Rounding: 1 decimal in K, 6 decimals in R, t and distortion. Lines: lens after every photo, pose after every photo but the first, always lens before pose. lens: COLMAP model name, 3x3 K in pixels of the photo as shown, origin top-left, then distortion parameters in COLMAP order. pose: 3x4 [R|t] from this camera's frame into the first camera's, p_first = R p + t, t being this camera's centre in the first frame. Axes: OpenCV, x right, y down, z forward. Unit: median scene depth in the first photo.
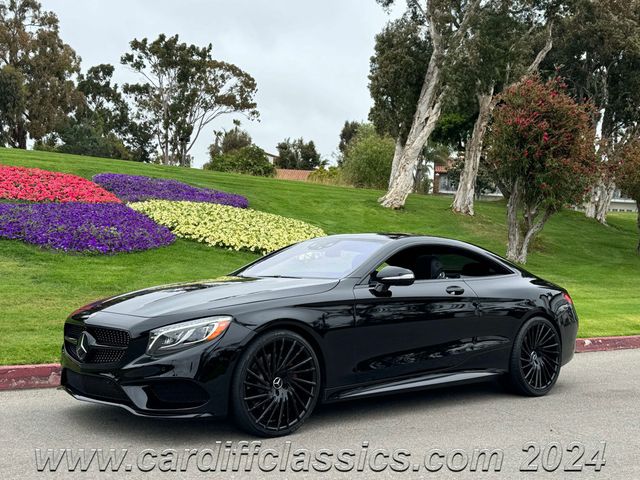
lens RADIAL K [[800.3, 0, 319.8], [0, 800.3, 236.6], [0, 0, 1]] dist [0.119713, 0.000000]
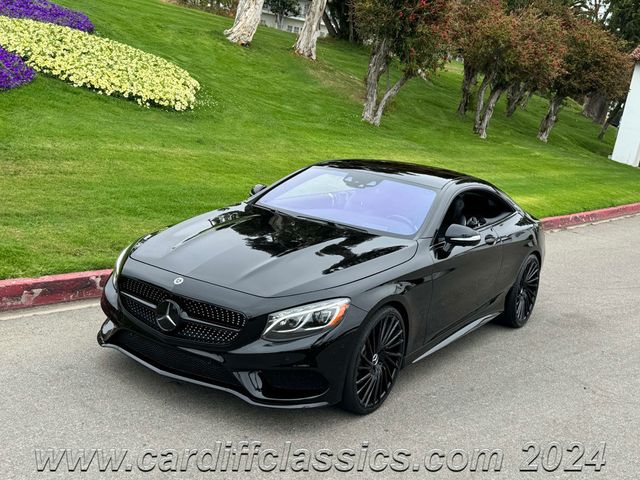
lens RADIAL K [[800.3, 0, 321.8], [0, 800.3, 239.0], [0, 0, 1]] dist [0.119713, 0.000000]
pose [[0.945341, 0.041380, 0.323447, -0.159316], [-0.121466, 0.965216, 0.231524, -0.063700], [-0.302615, -0.258156, 0.917485, 0.064654]]
